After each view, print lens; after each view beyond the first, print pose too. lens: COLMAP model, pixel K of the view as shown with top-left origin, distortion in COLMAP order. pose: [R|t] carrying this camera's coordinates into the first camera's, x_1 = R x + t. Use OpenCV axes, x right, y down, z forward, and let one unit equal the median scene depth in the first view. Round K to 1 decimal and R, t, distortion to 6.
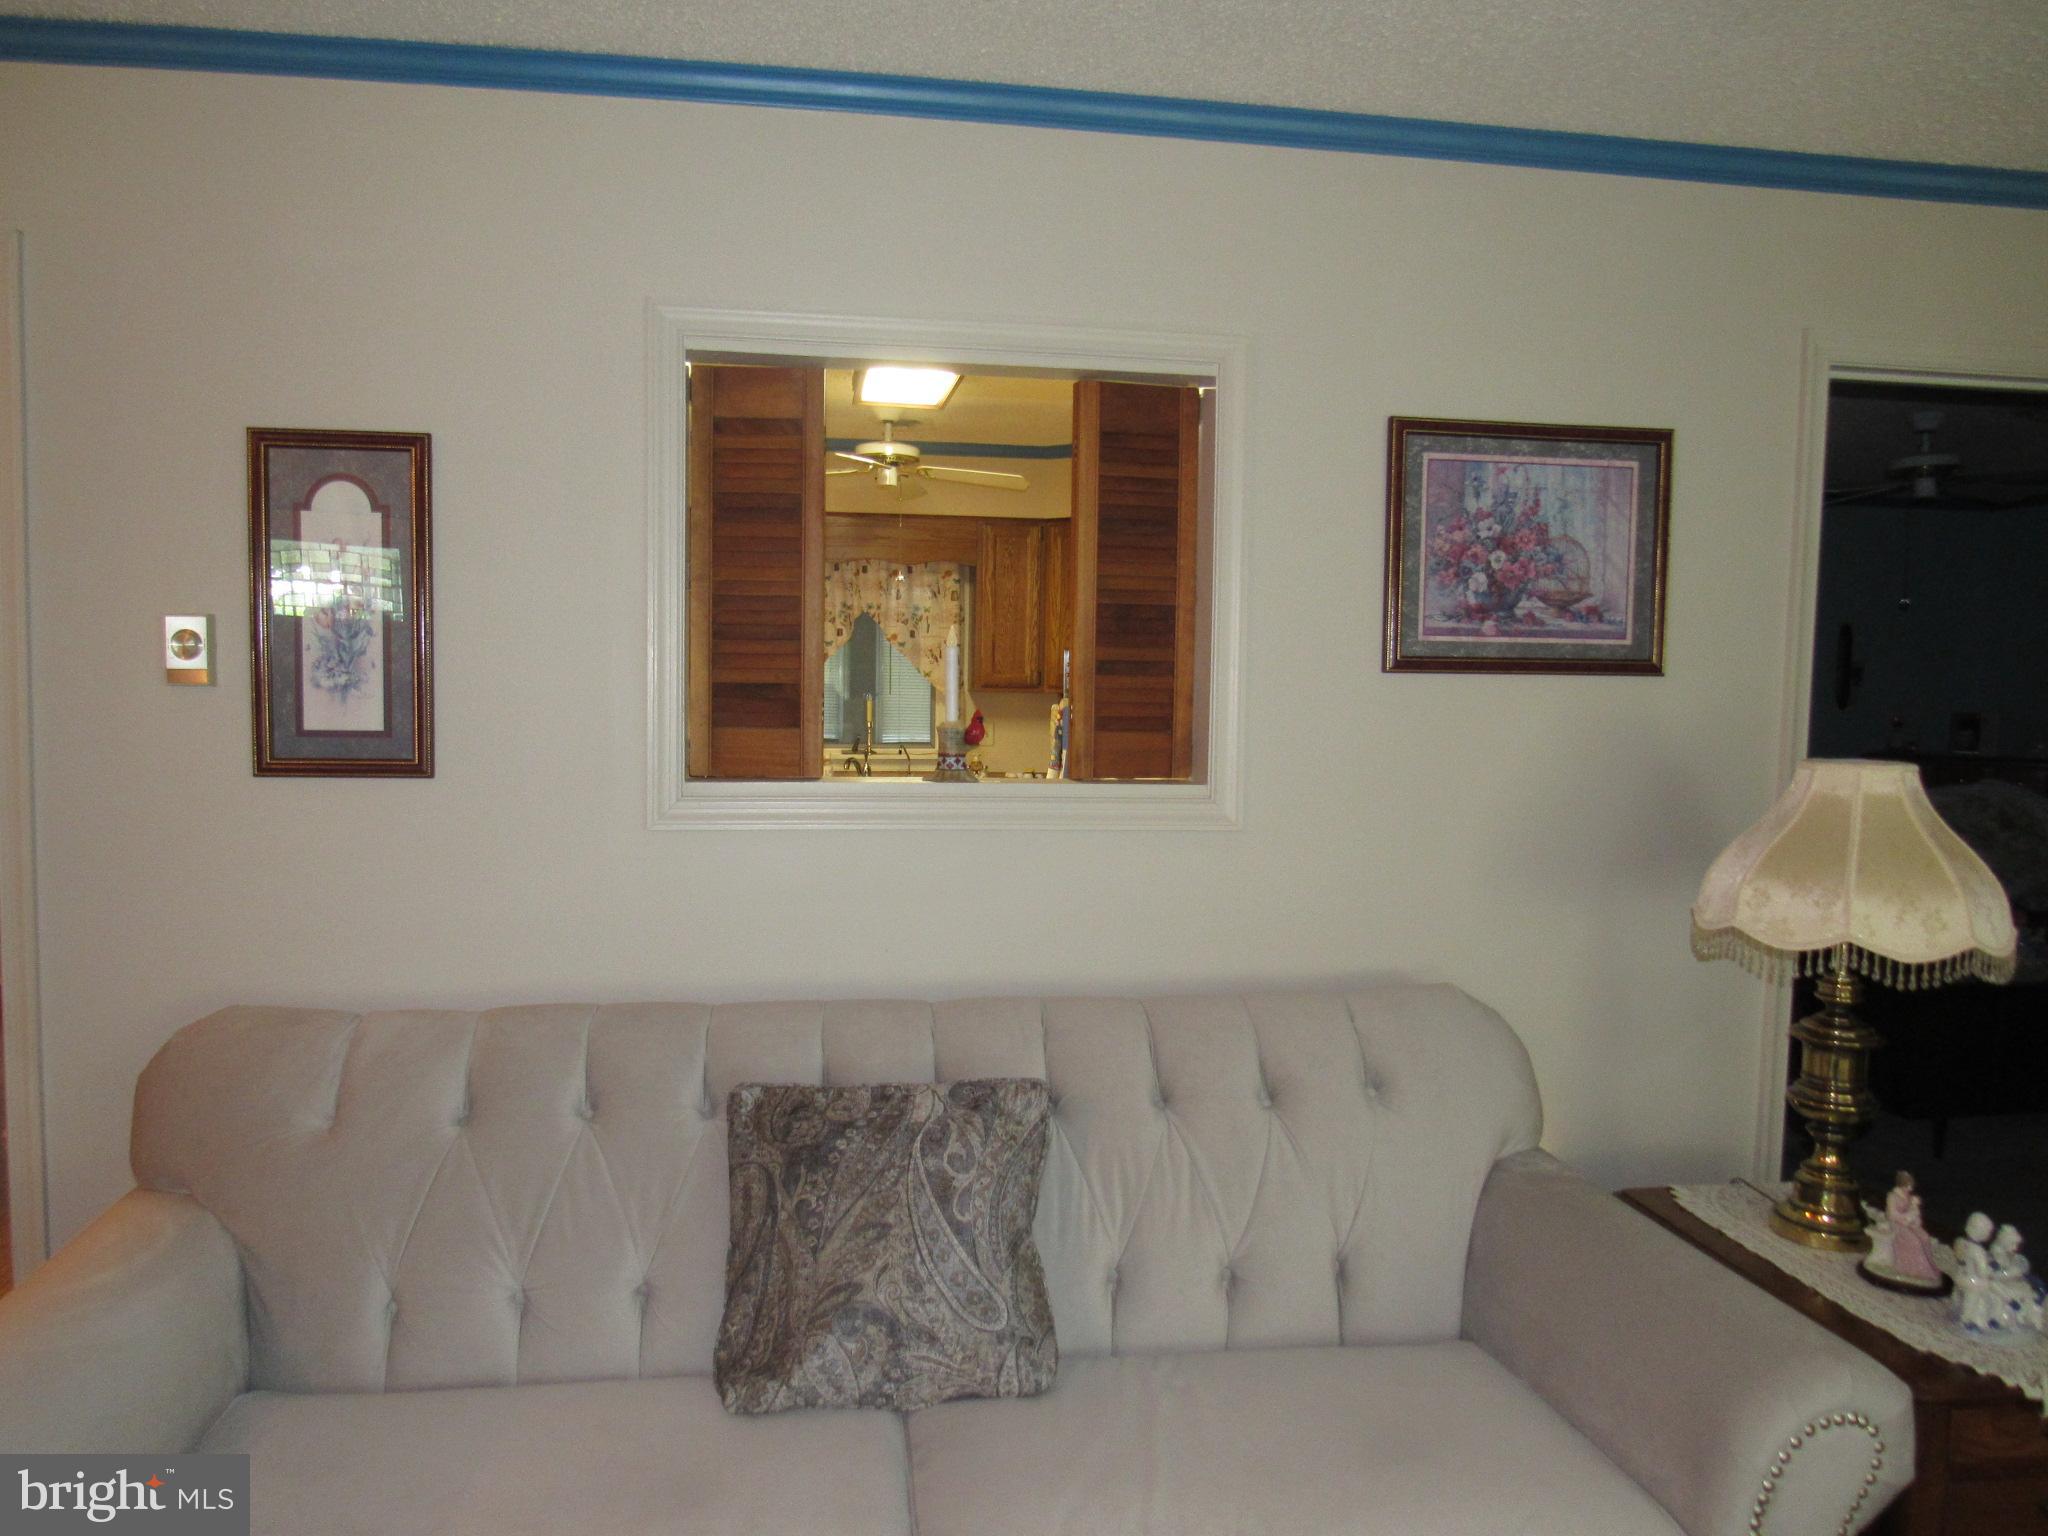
lens RADIAL K [[1468.0, 0, 1024.0], [0, 1468.0, 768.0], [0, 0, 1]] dist [-0.008537, 0.010265]
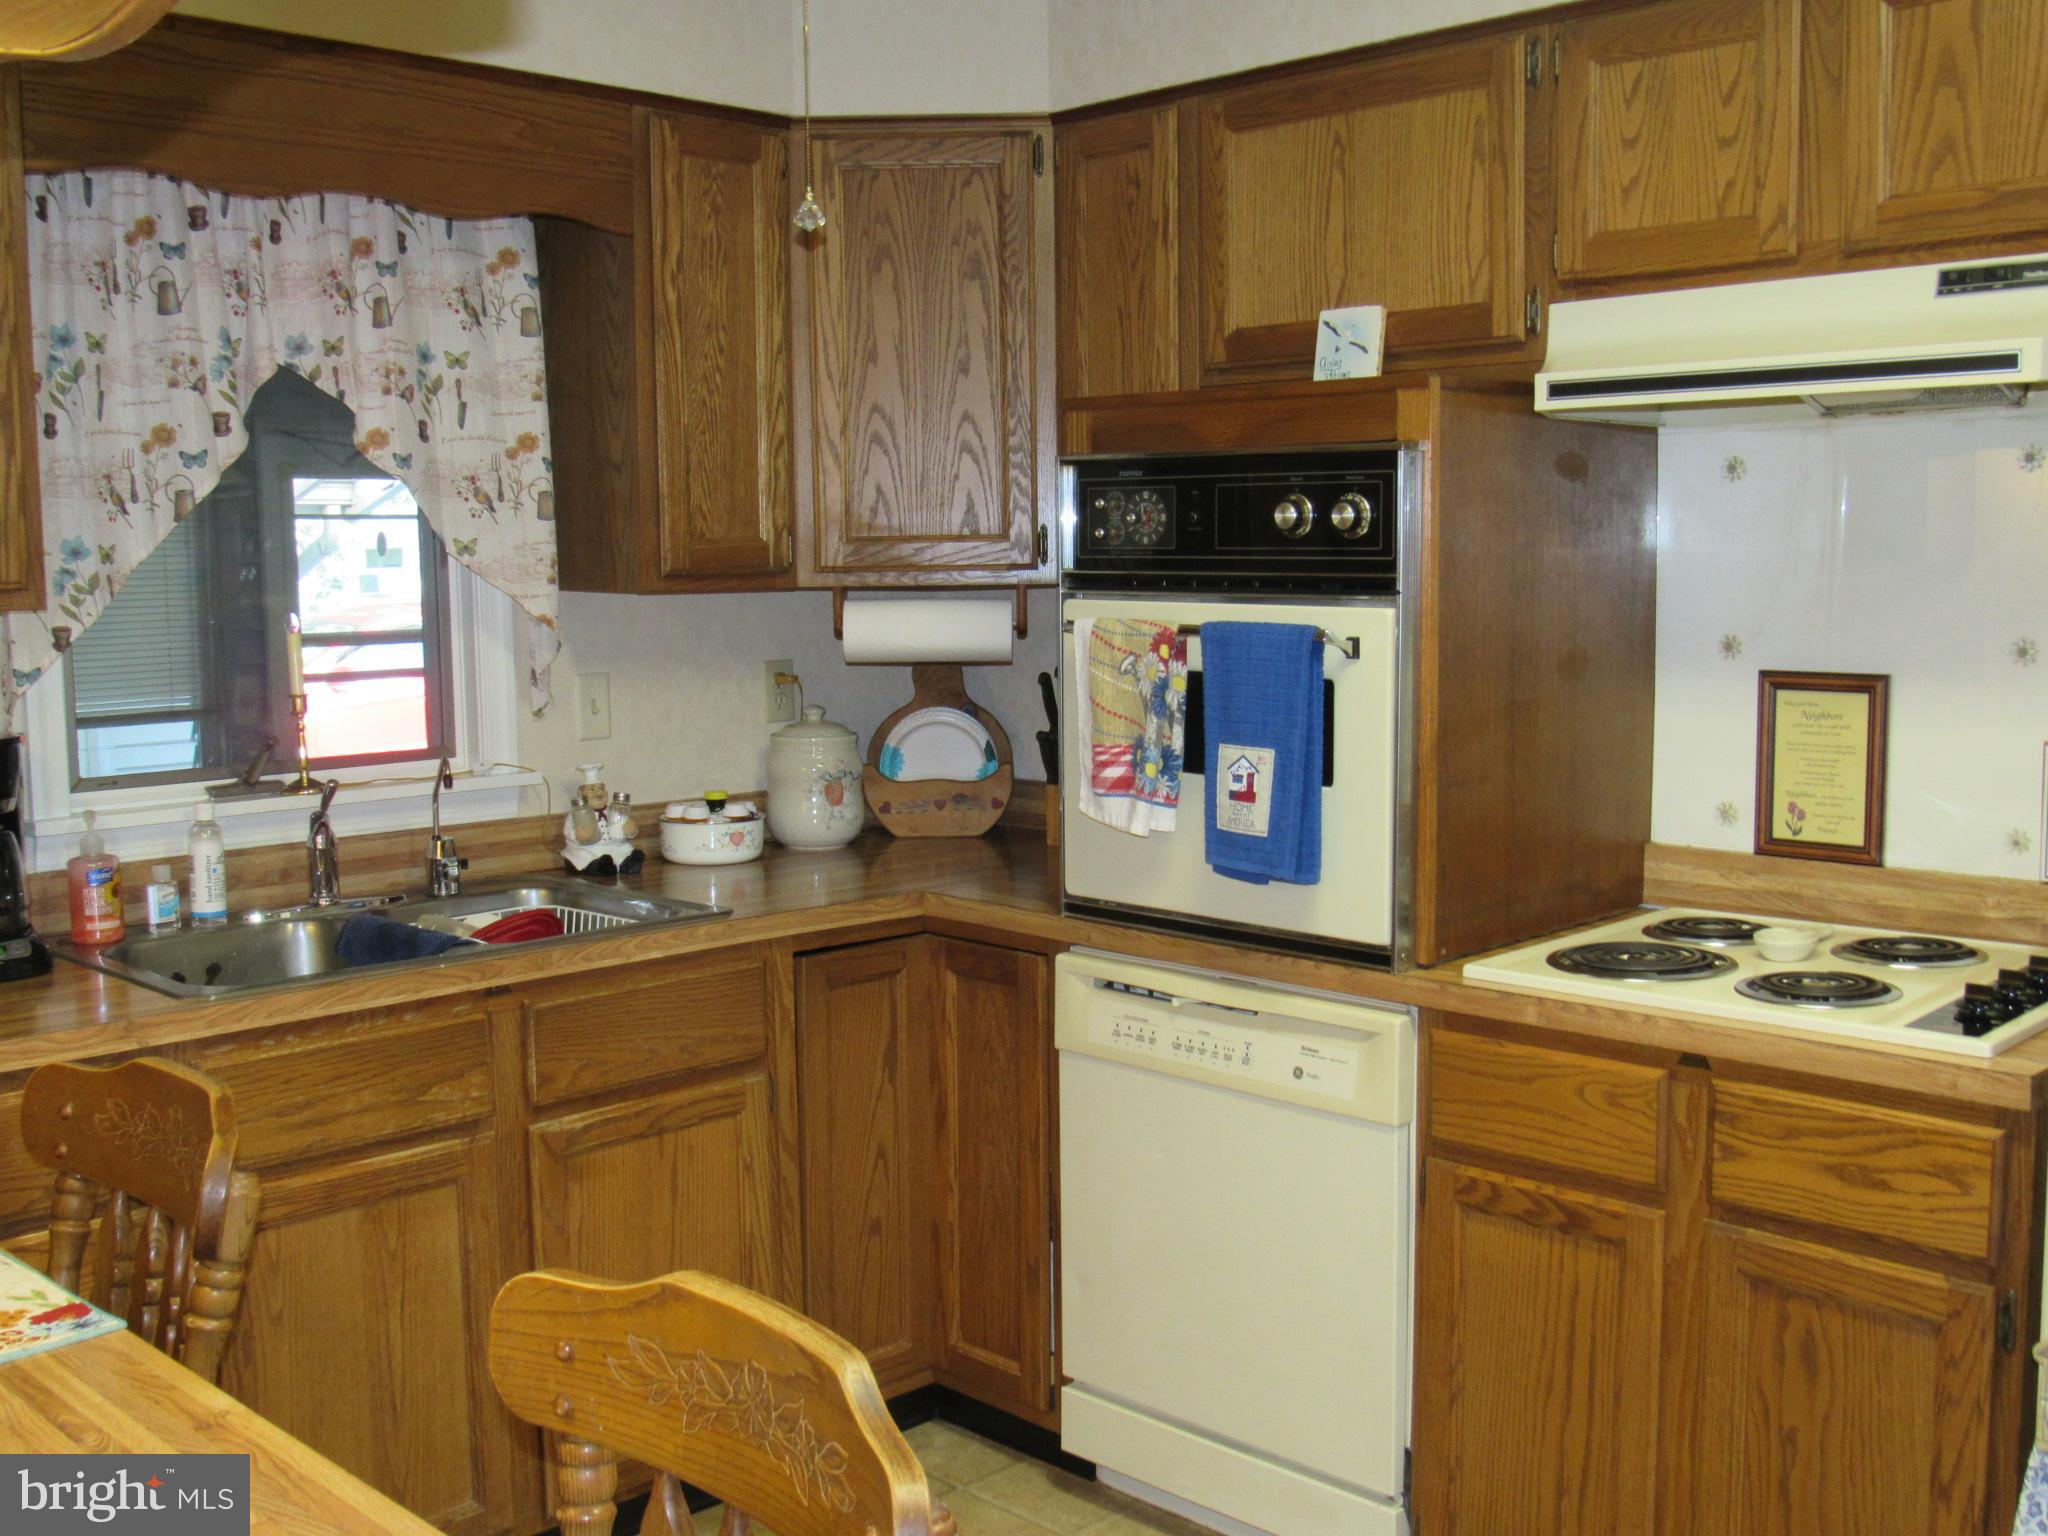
lens RADIAL K [[2112.3, 0, 1024.0], [0, 2112.3, 768.0], [0, 0, 1]] dist [-0.047600, 0.038311]
pose [[0.812406, -0.087081, 0.576554, -0.253371], [0.062644, 0.996097, 0.062177, -0.034668], [-0.579718, -0.014395, 0.814690, 0.519689]]
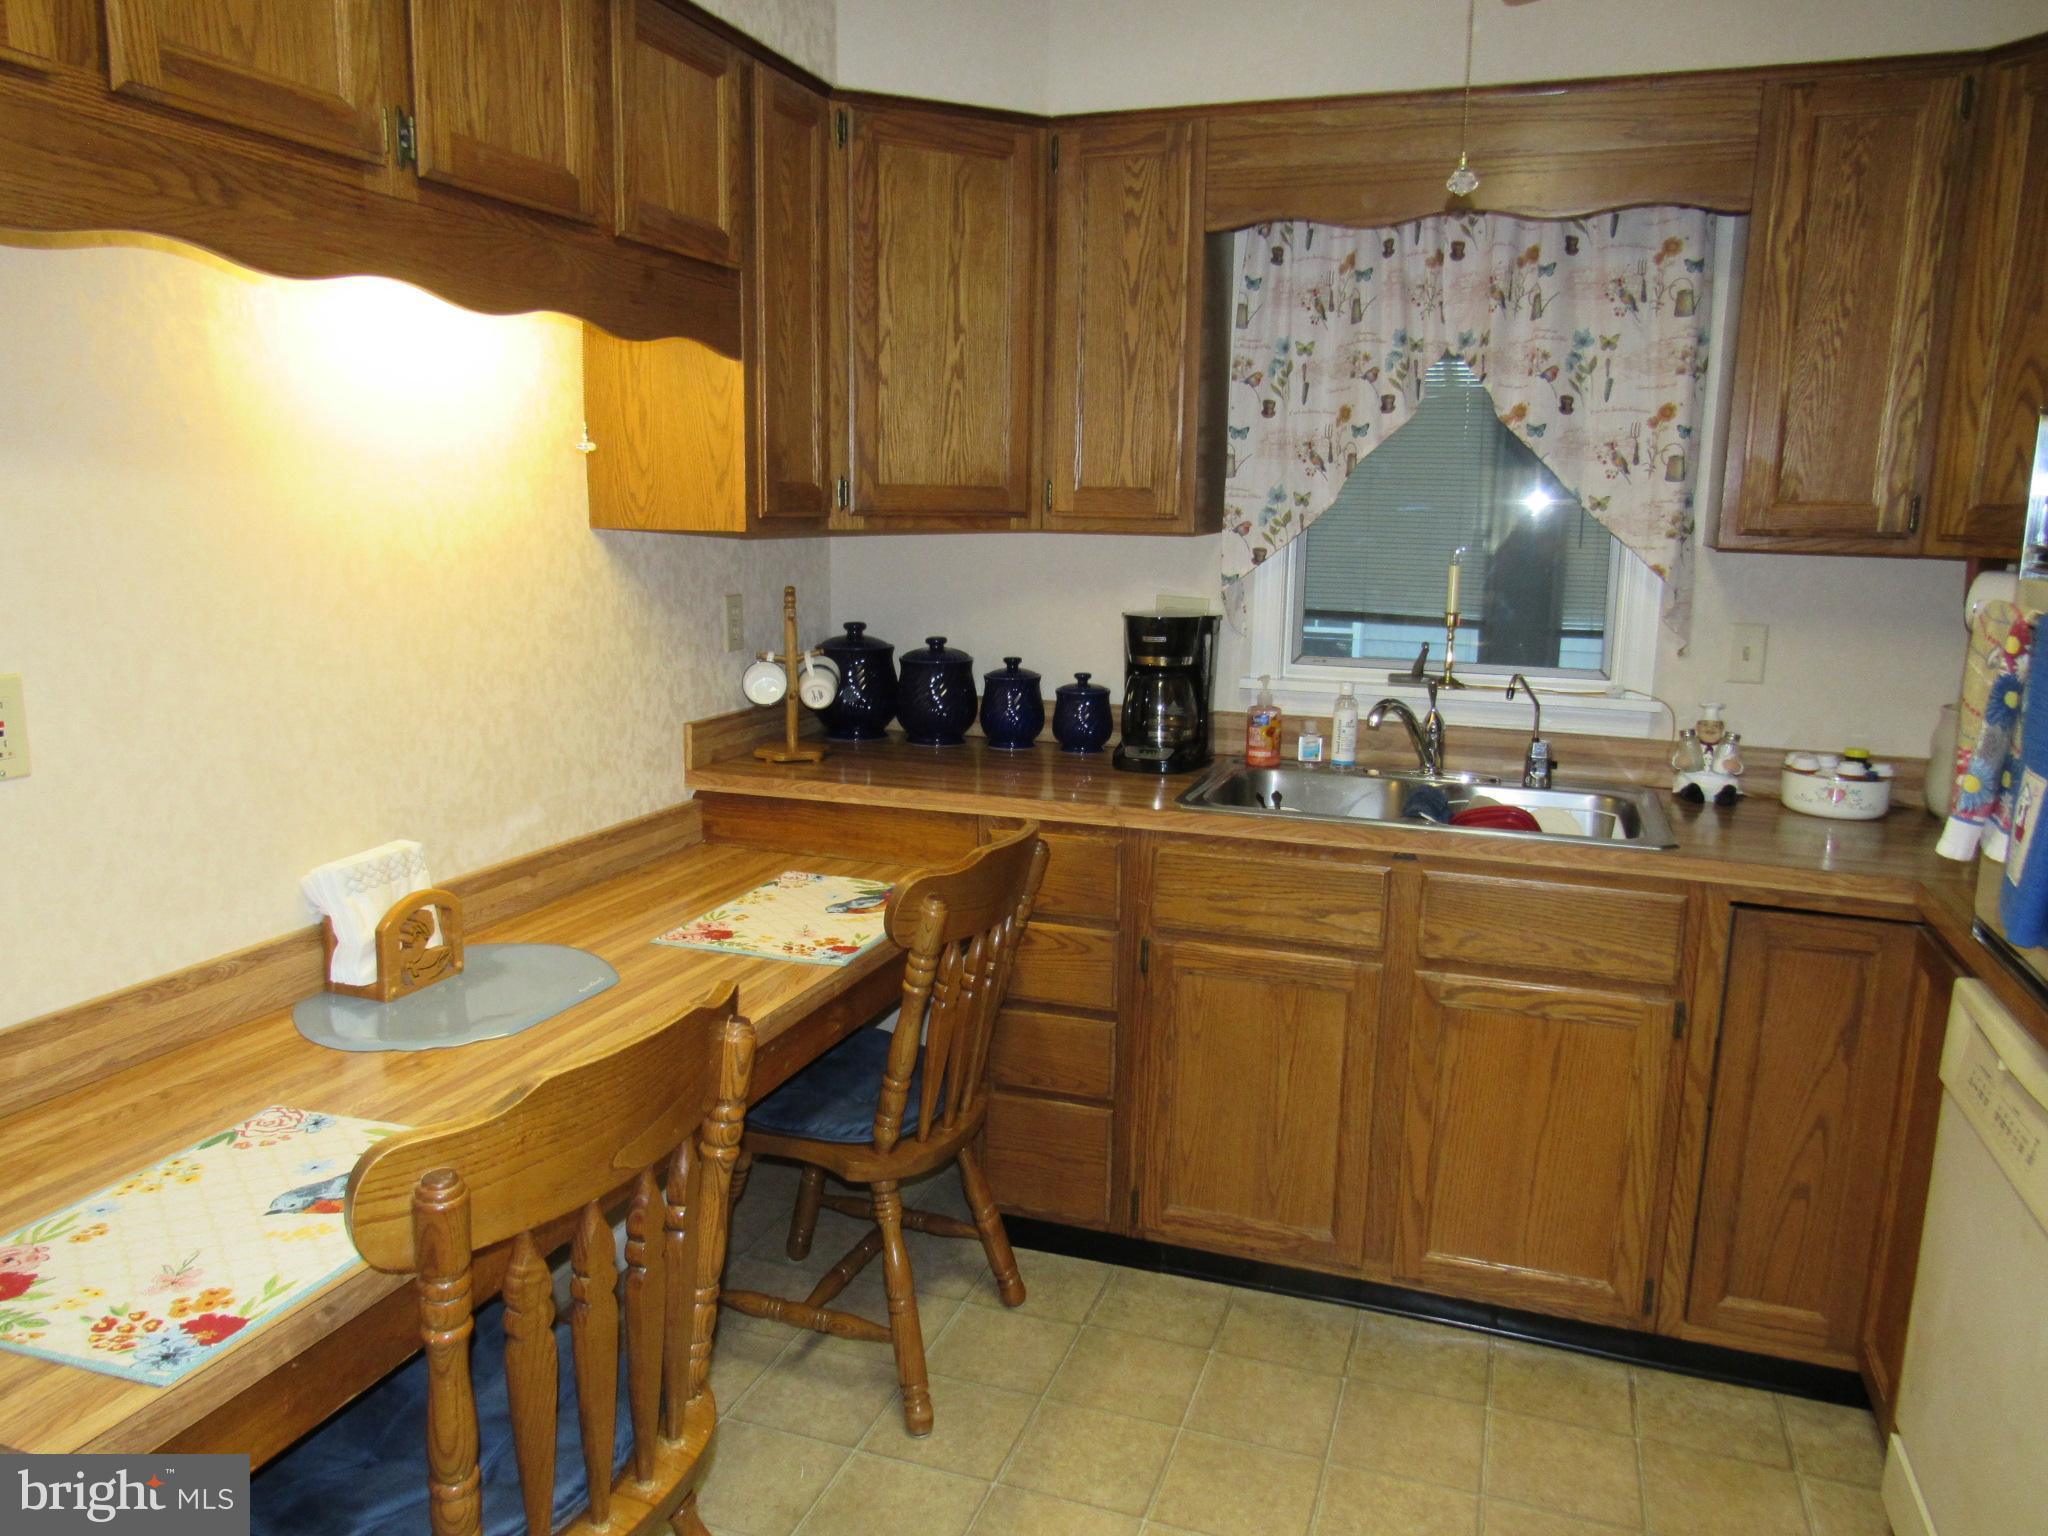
lens RADIAL K [[1468.0, 0, 1024.0], [0, 1468.0, 768.0], [0, 0, 1]] dist [-0.008537, 0.010265]
pose [[0.879973, 0.086925, -0.467002, -0.008520], [-0.037254, 0.992715, 0.114579, -0.031272], [0.473560, -0.083429, 0.876801, 0.559053]]
